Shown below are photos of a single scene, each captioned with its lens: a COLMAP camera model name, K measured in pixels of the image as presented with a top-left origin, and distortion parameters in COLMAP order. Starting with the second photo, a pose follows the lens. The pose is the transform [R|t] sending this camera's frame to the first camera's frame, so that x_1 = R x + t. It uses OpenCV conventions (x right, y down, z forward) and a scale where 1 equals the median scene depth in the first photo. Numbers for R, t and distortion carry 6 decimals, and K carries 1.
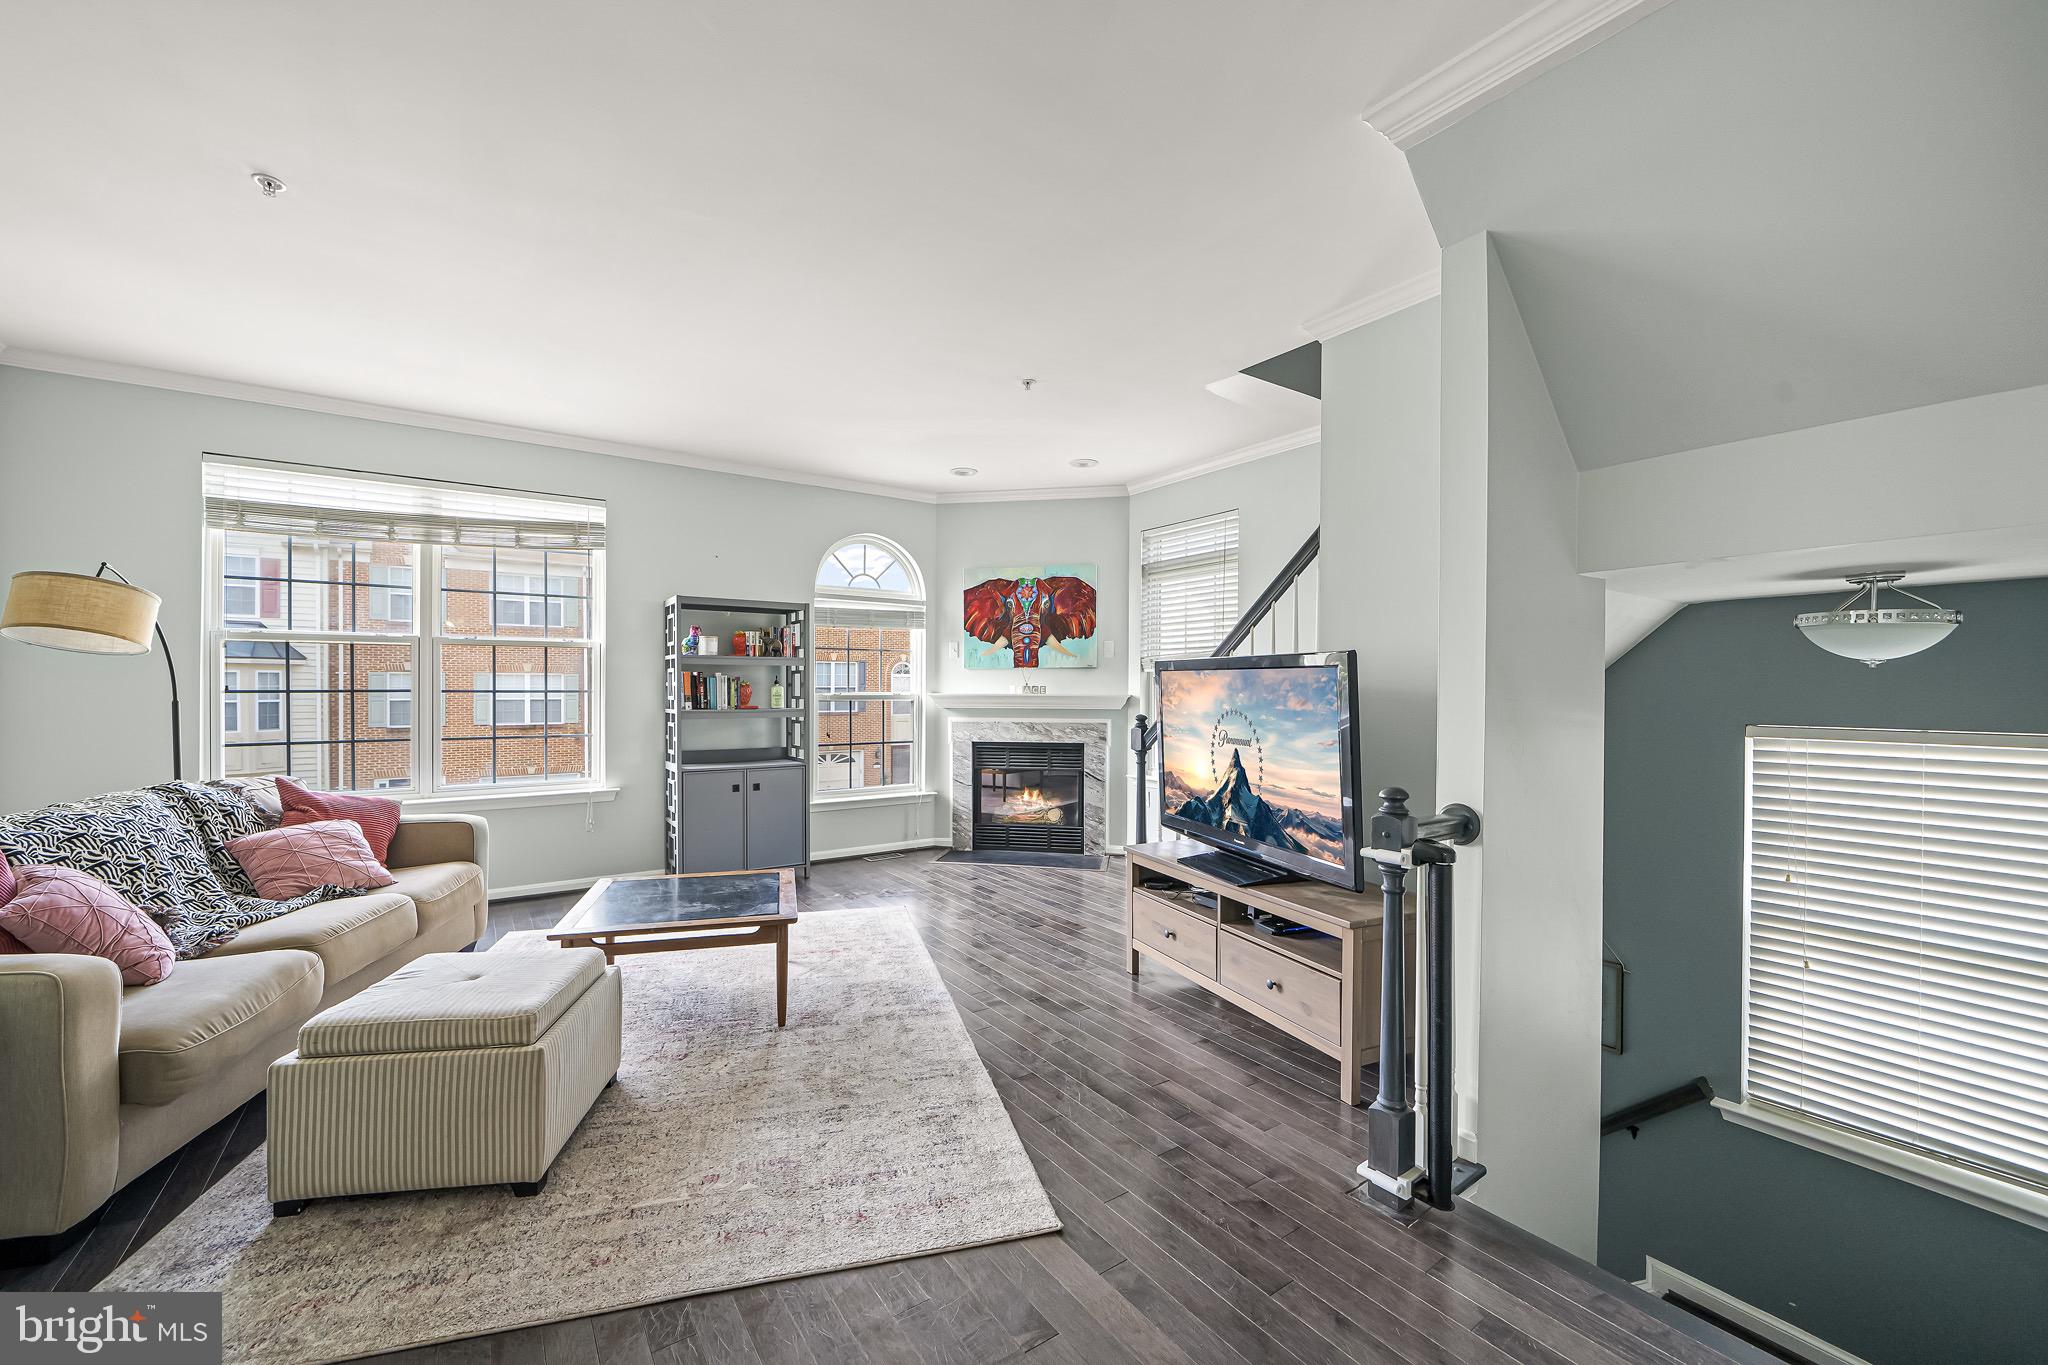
lens RADIAL K [[813.1, 0, 1024.0], [0, 813.1, 682.5], [0, 0, 1]] dist [-0.001654, -0.000024]
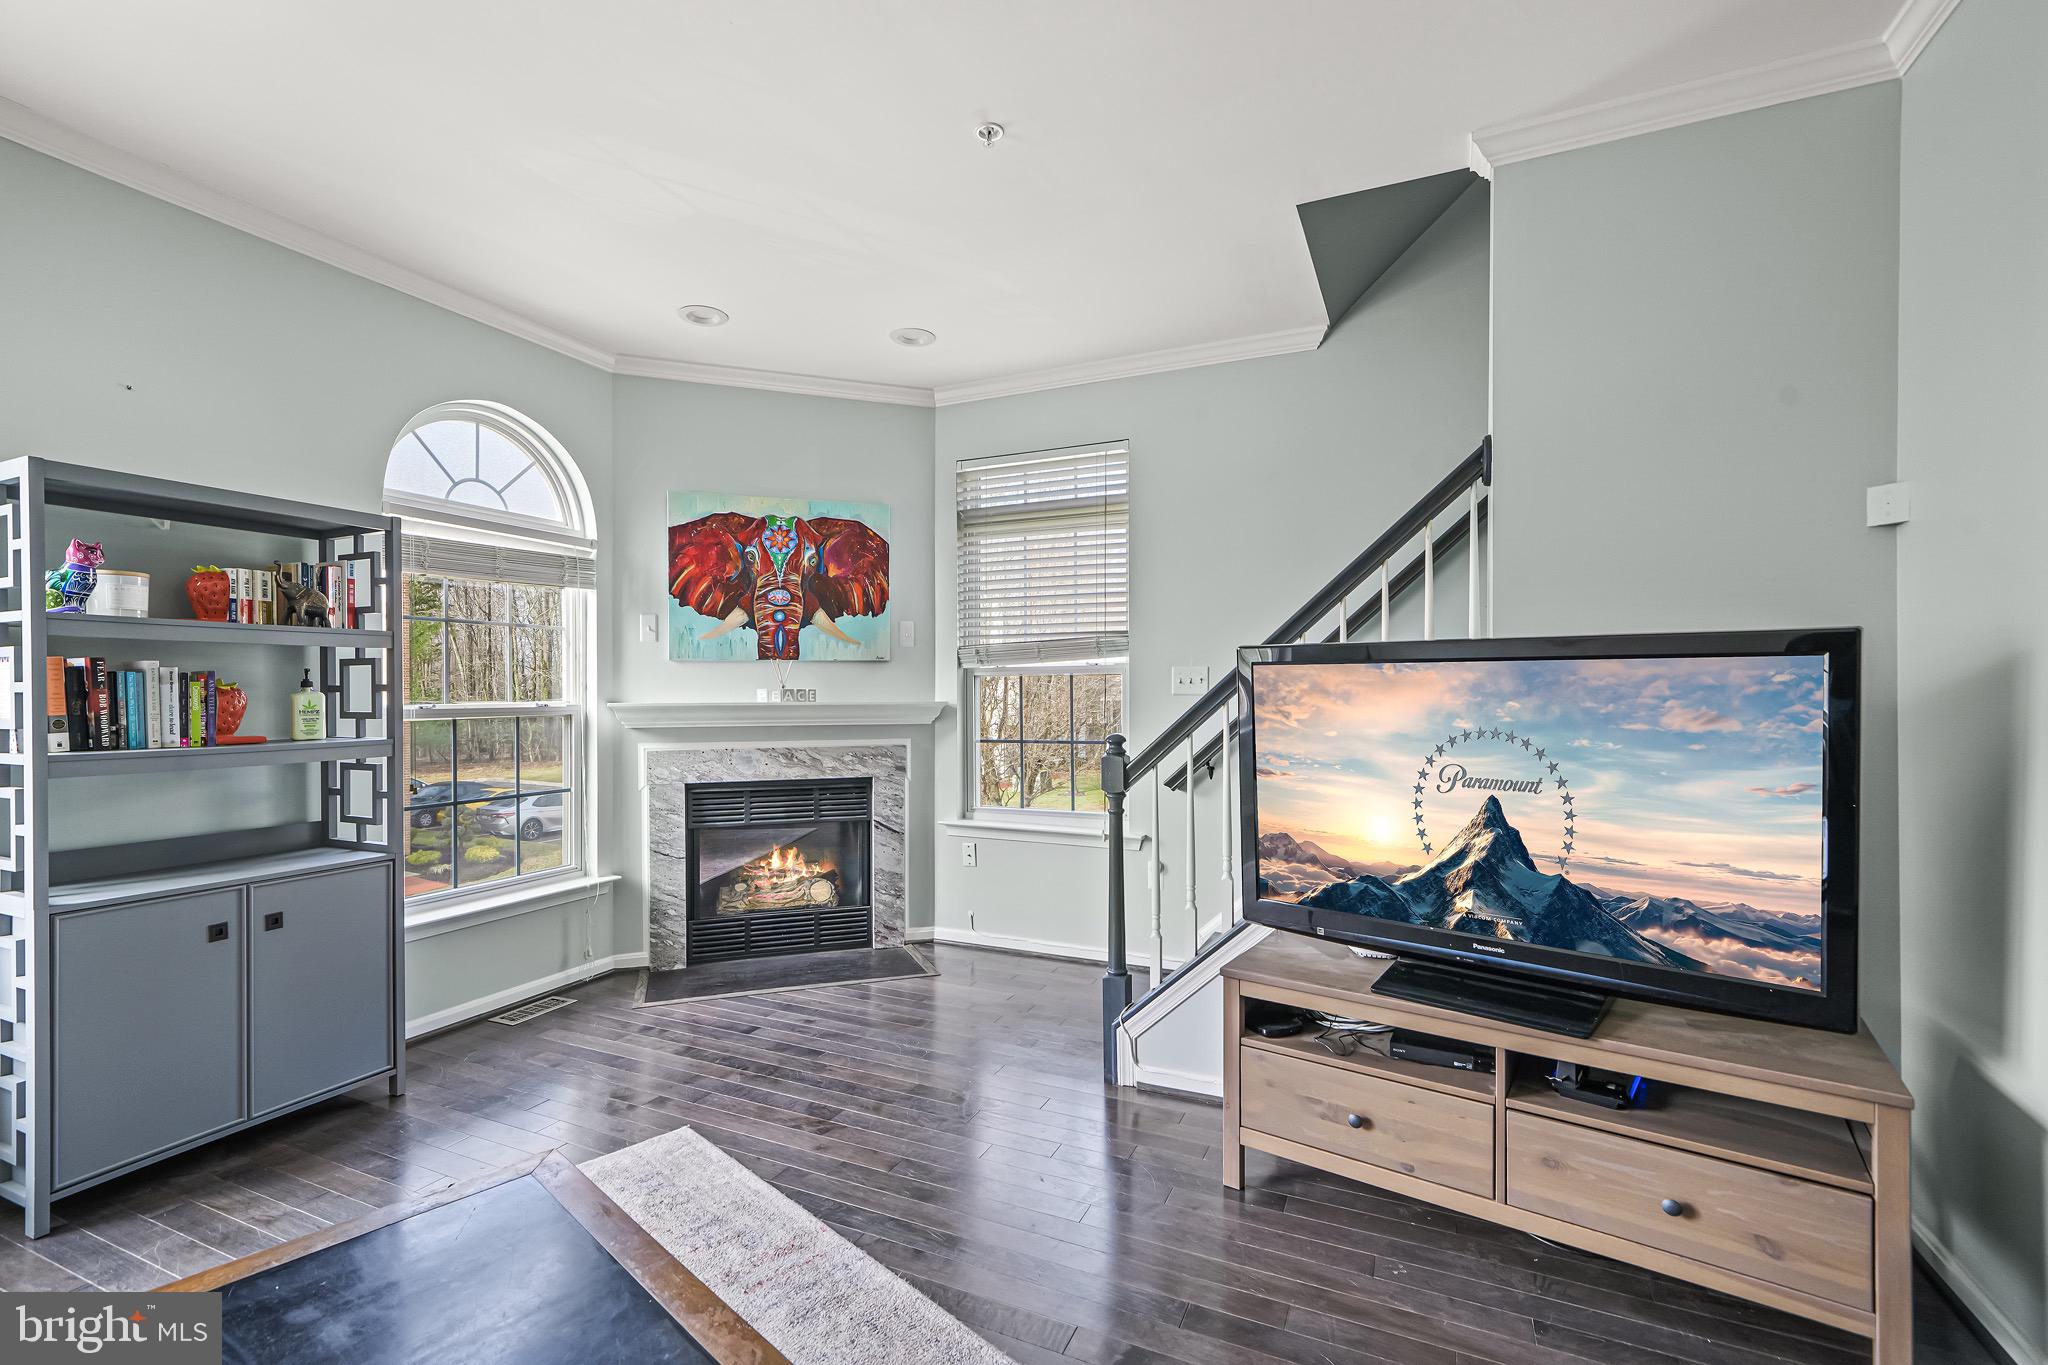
lens RADIAL K [[914.1, 0, 1028.5], [0, 914.1, 690.7], [0, 0, 1]] dist [0.002068, 0.000427]
pose [[0.861186, -0.003338, 0.508279, -0.229494], [-0.000792, 0.999968, 0.007910, -0.000622], [-0.508289, -0.007214, 0.861156, 0.367325]]
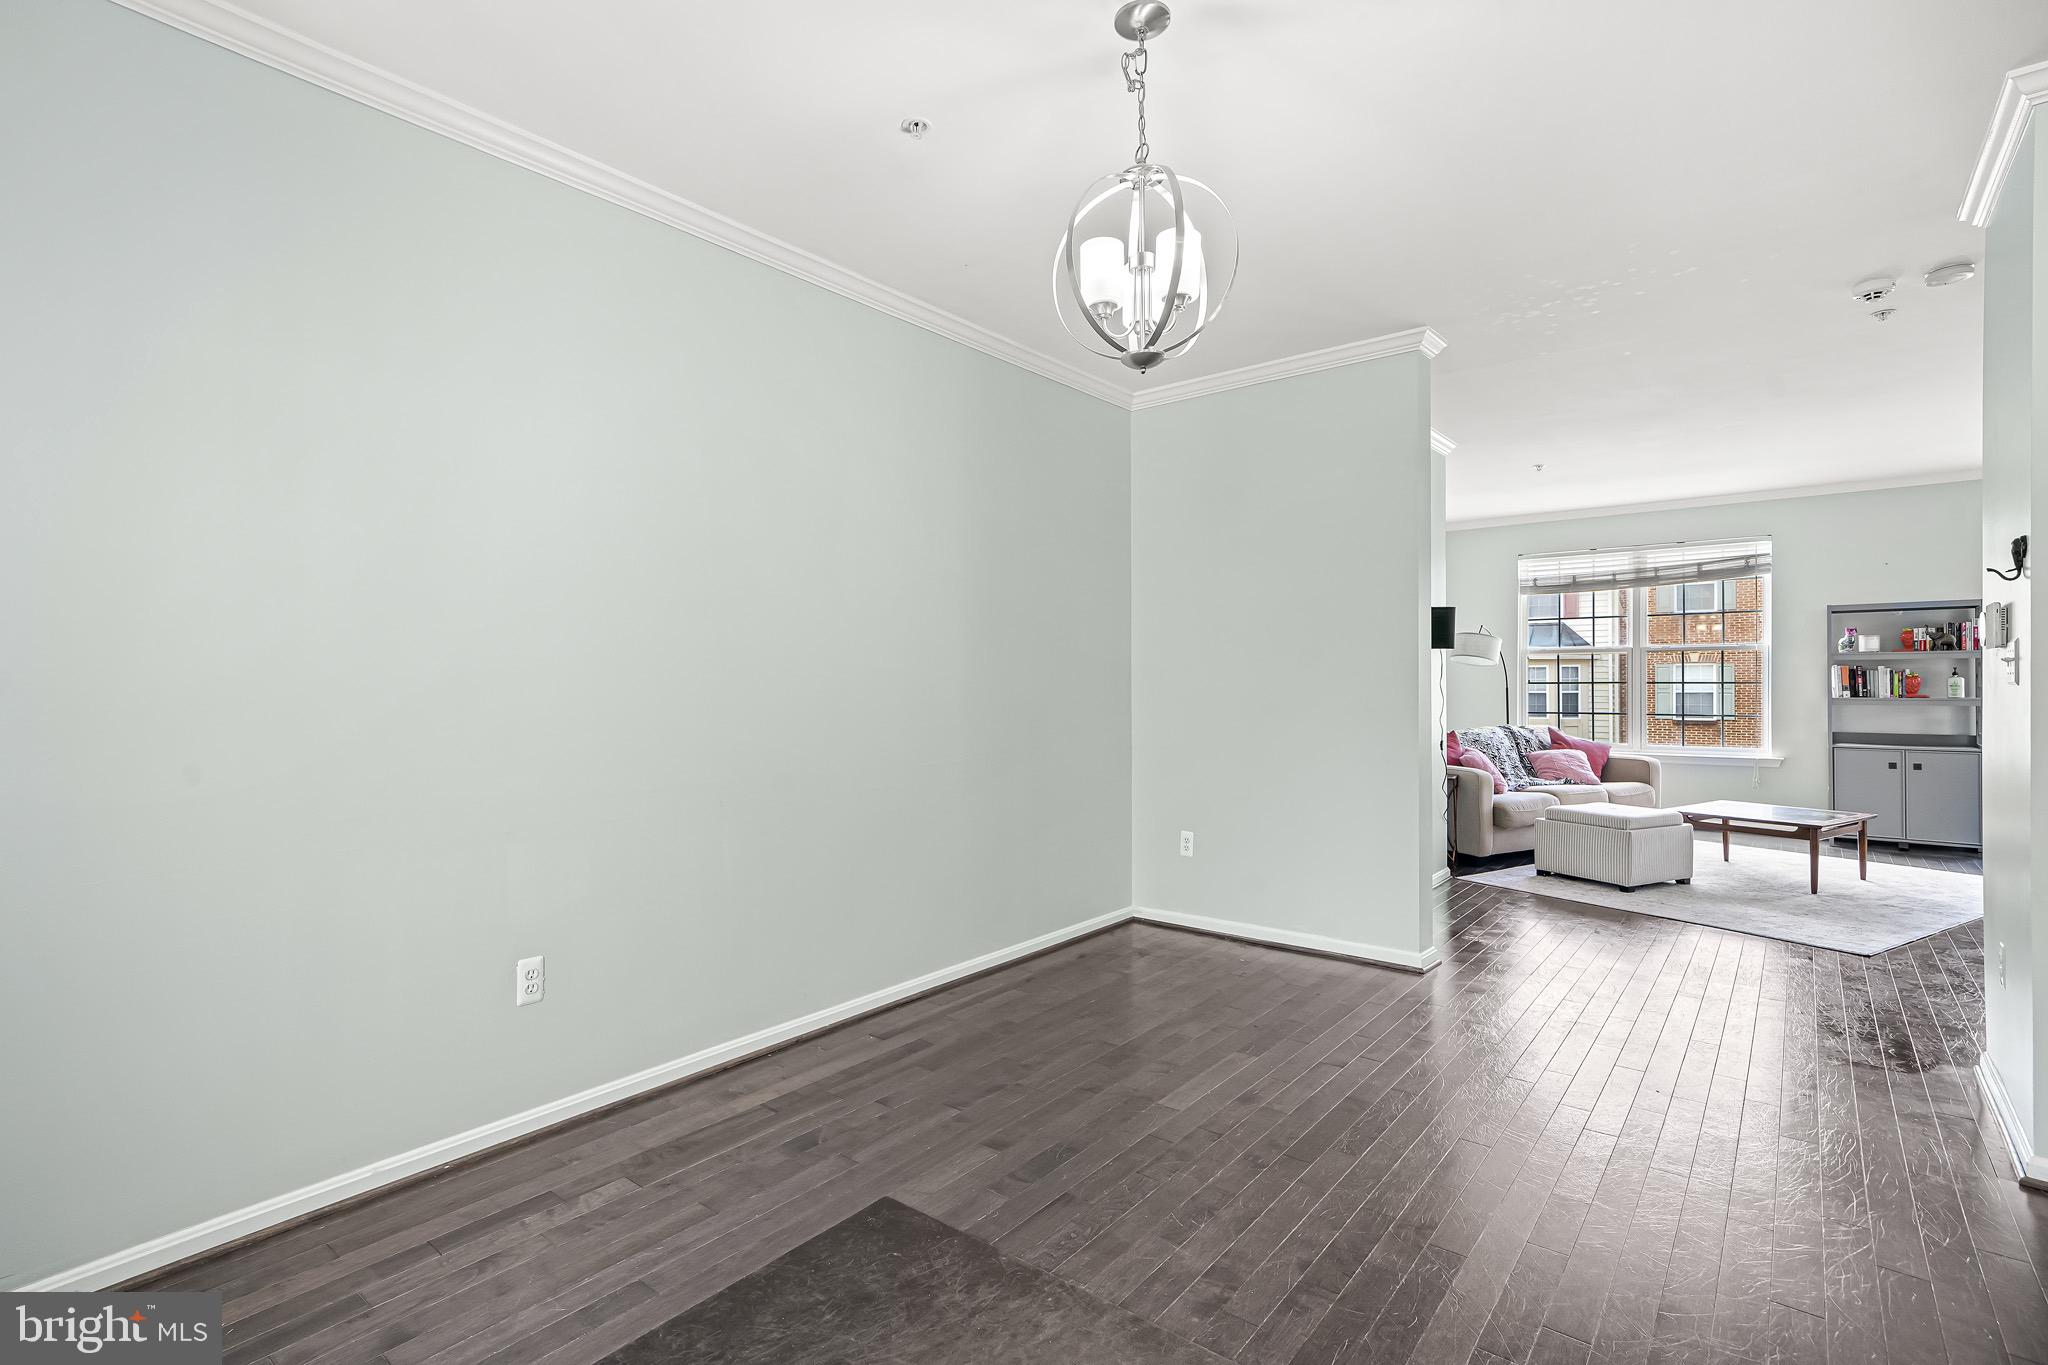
lens RADIAL K [[994.8, 0, 976.9], [0, 994.8, 690.7], [0, 0, 1]] dist [0.022538, 0.000563]
pose [[0.272896, 0.005640, -0.962027, 0.673169], [0.011869, 0.999887, 0.009229, -0.005715], [0.961970, -0.013937, 0.272798, -0.644569]]
